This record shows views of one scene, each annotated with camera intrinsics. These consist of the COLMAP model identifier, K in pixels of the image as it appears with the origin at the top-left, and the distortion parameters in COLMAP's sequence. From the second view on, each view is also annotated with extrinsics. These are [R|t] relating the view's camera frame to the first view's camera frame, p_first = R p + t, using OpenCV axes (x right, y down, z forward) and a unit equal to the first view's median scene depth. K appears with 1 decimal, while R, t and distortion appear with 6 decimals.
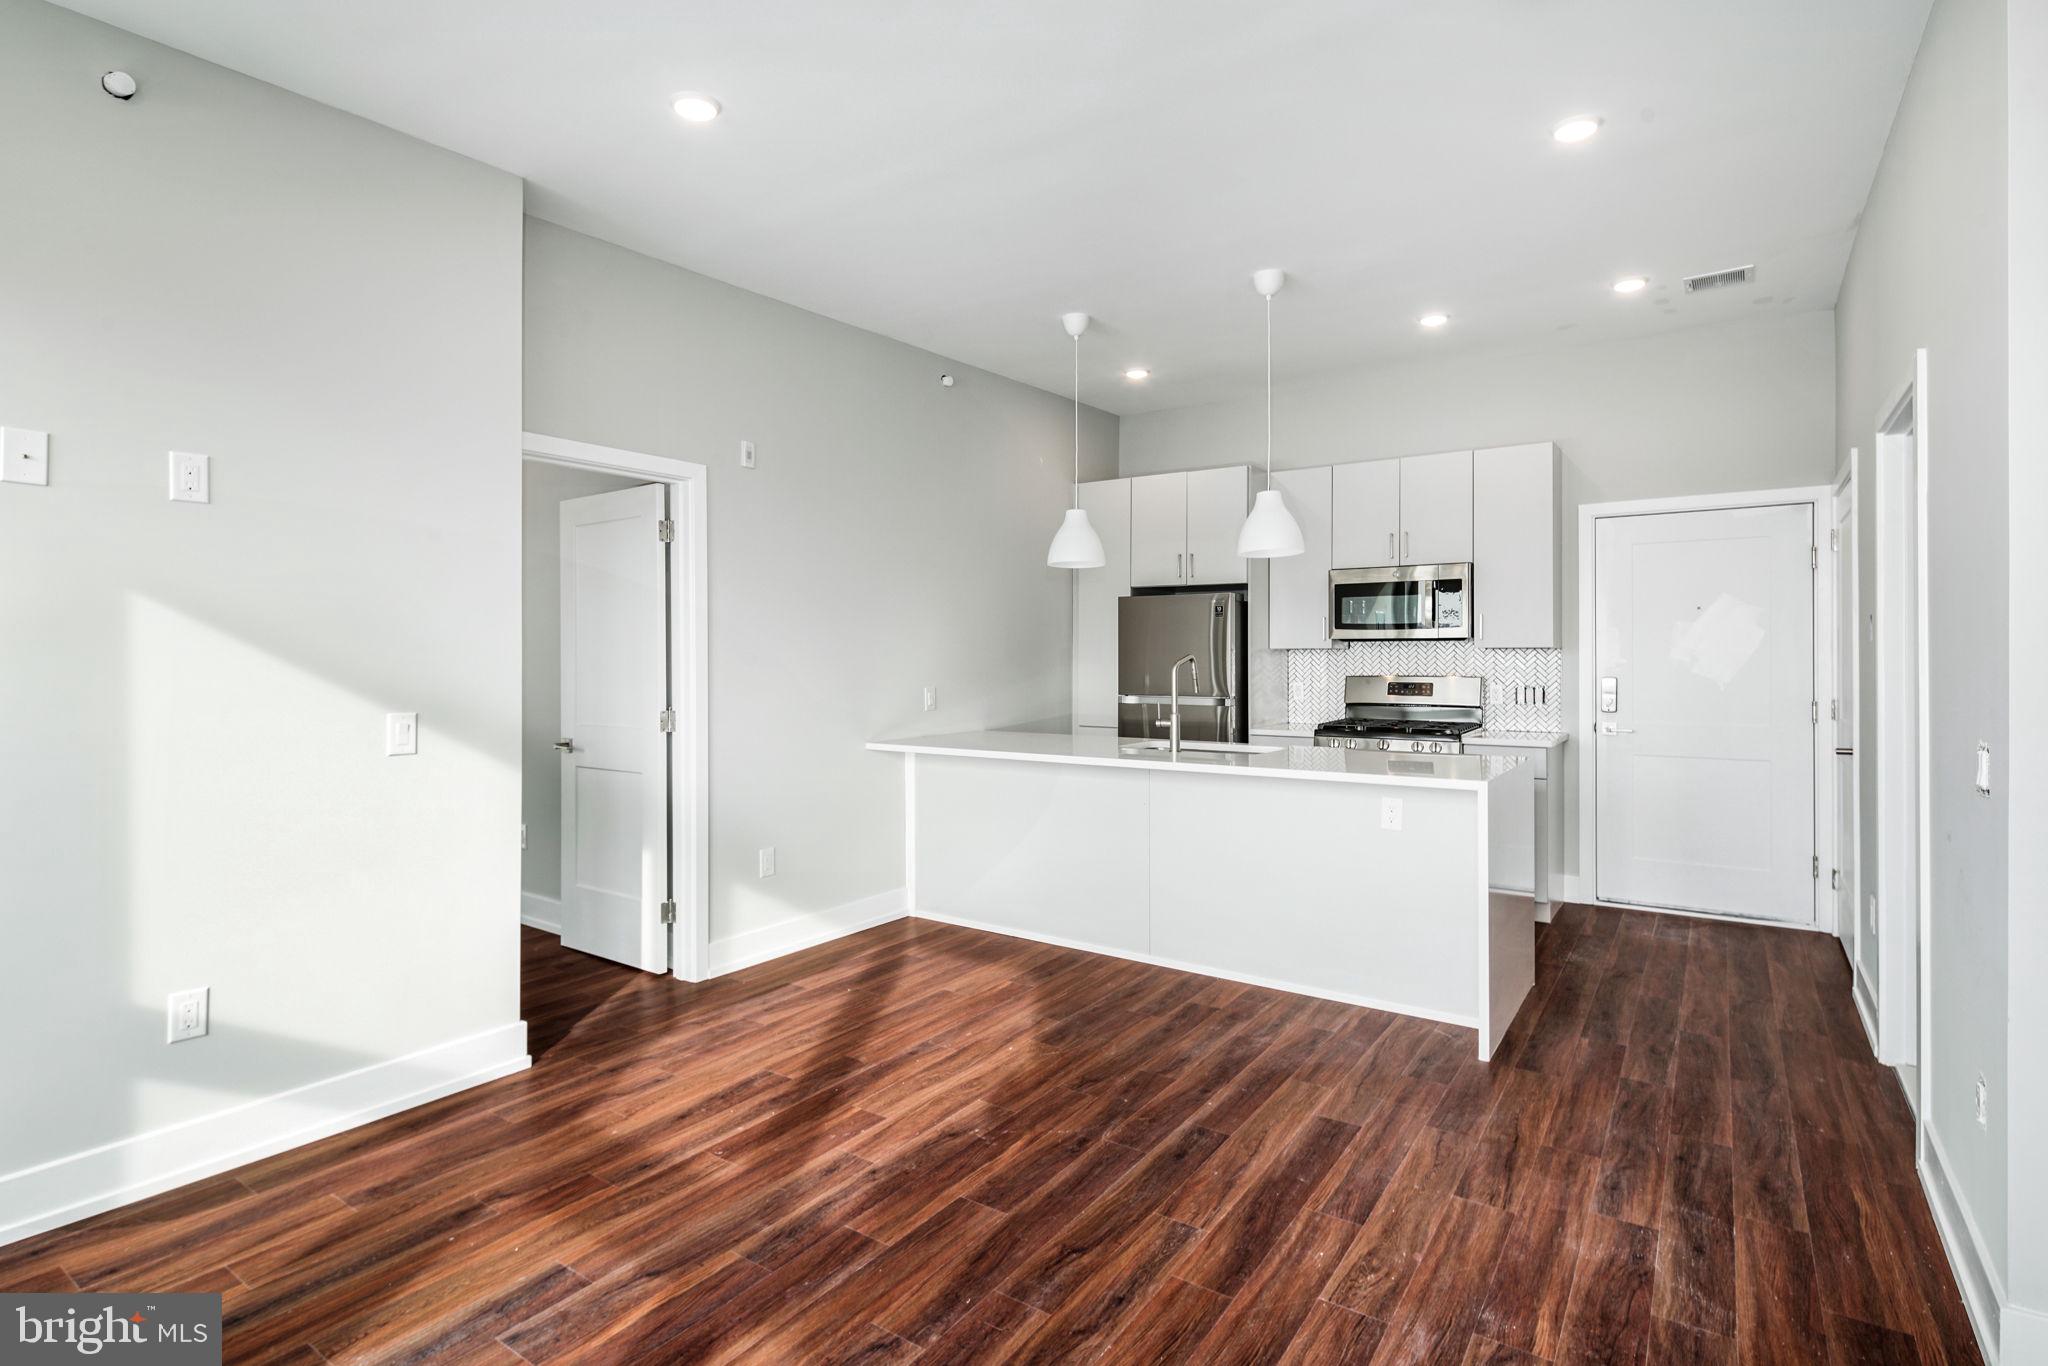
lens RADIAL K [[1016.3, 0, 1015.4], [0, 1016.3, 660.7], [0, 0, 1]] dist [-0.001477, -0.001600]
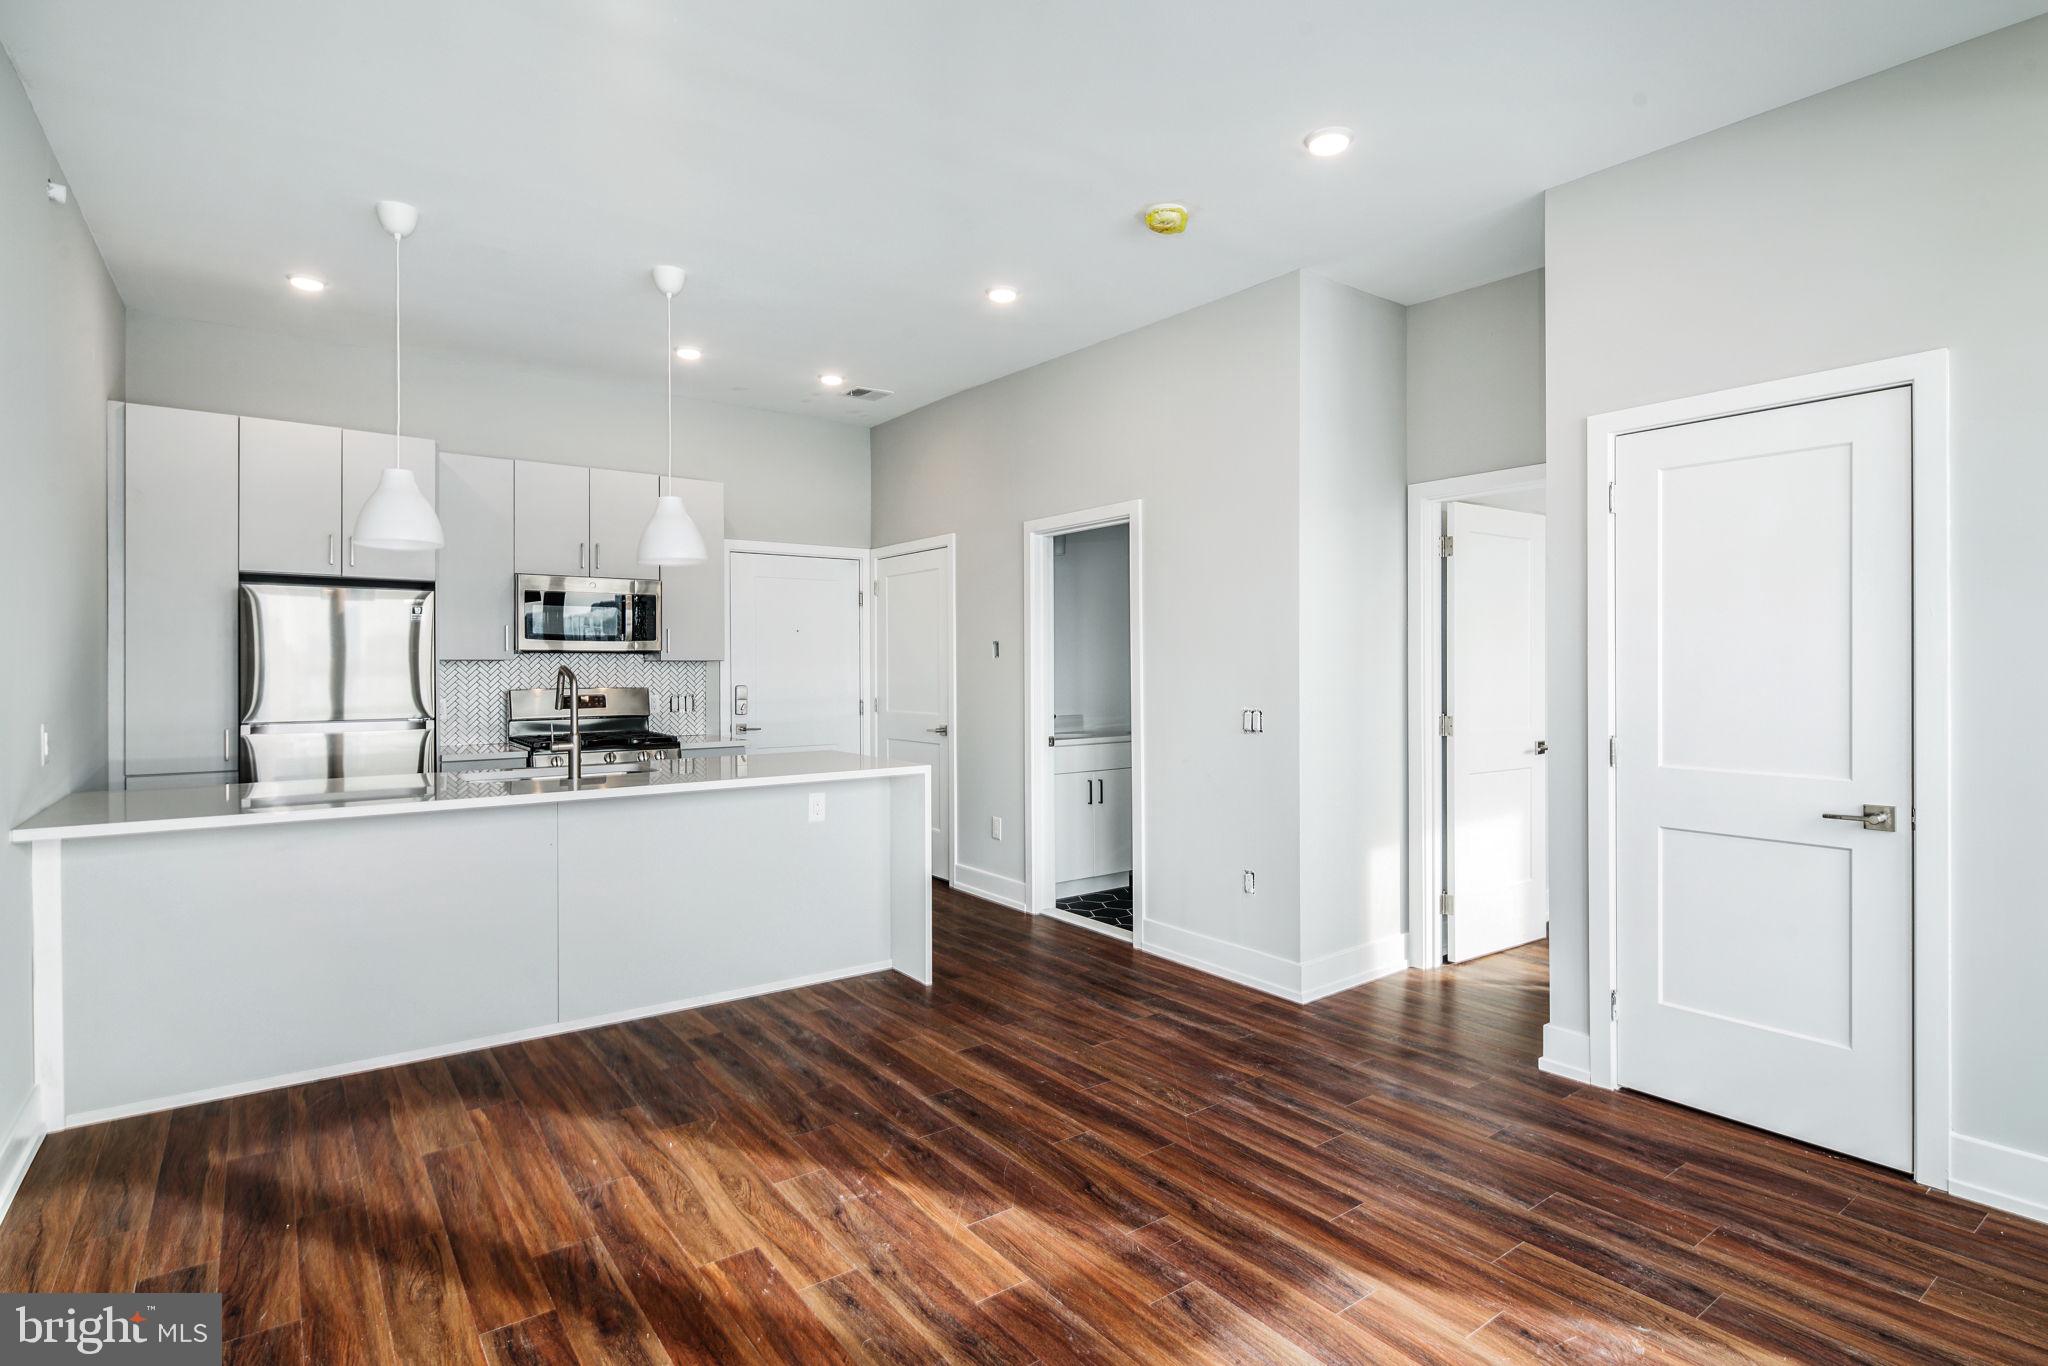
lens RADIAL K [[1016.3, 0, 1024.0], [0, 1016.3, 674.1], [0, 0, 1]] dist [-0.001477, -0.001600]
pose [[0.314115, -0.003830, 0.949377, -0.815520], [0.006170, 0.999979, 0.001993, 0.002937], [-0.949365, 0.005232, 0.314132, 0.554772]]
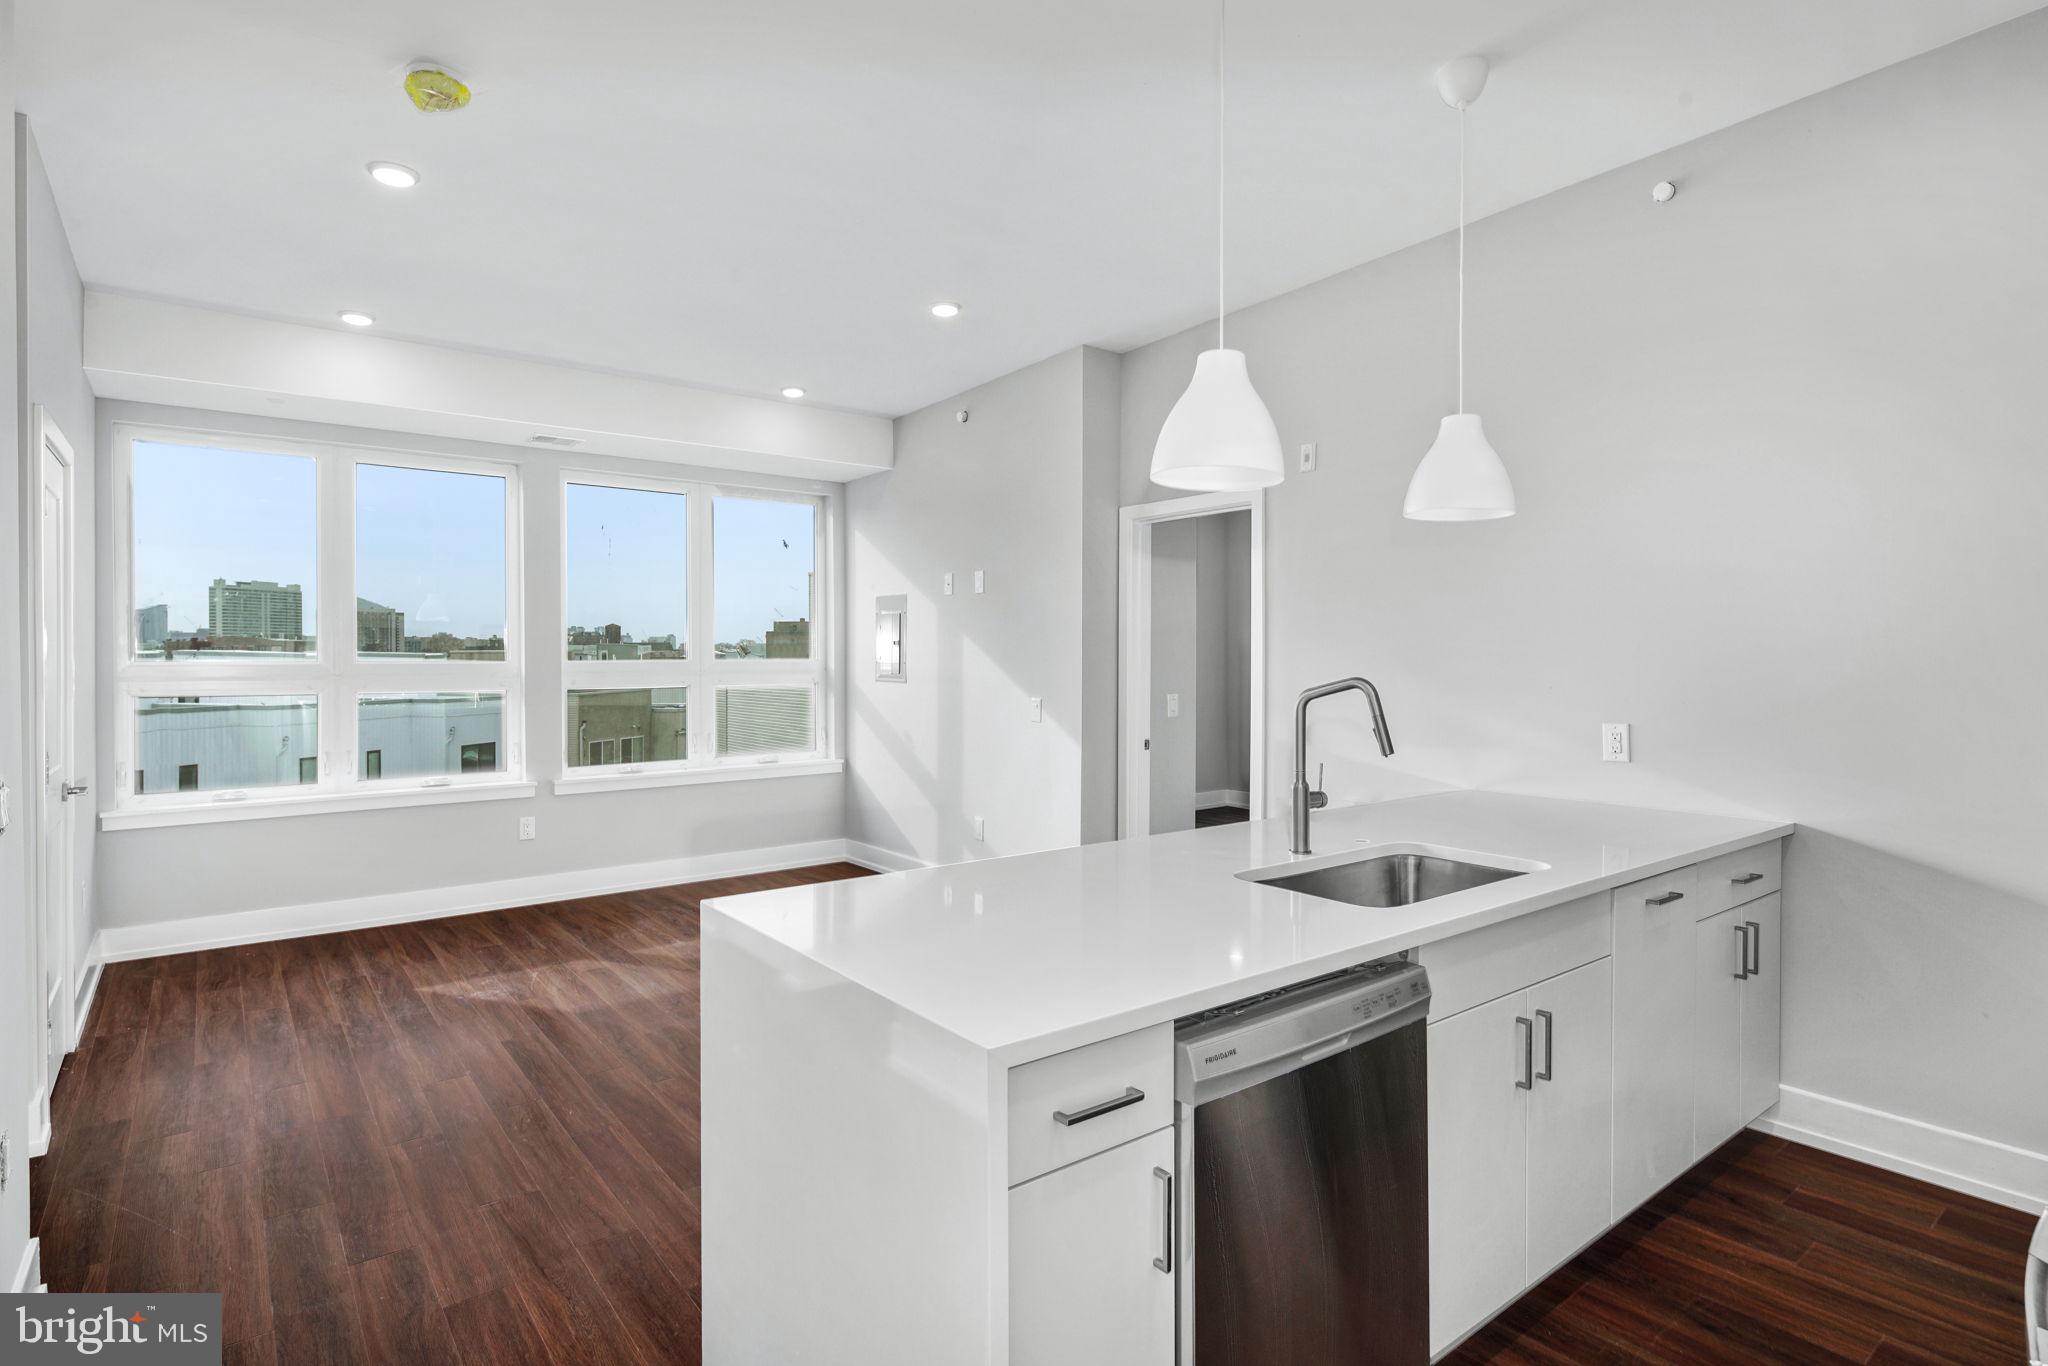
lens RADIAL K [[1016.3, 0, 1017.6], [0, 1016.3, 674.6], [0, 0, 1]] dist [-0.001477, -0.001600]
pose [[-0.292018, 0.013996, -0.956310, 1.111298], [-0.007649, 0.999827, 0.016969, -0.026626], [0.956382, 0.012270, -0.291860, 1.534033]]
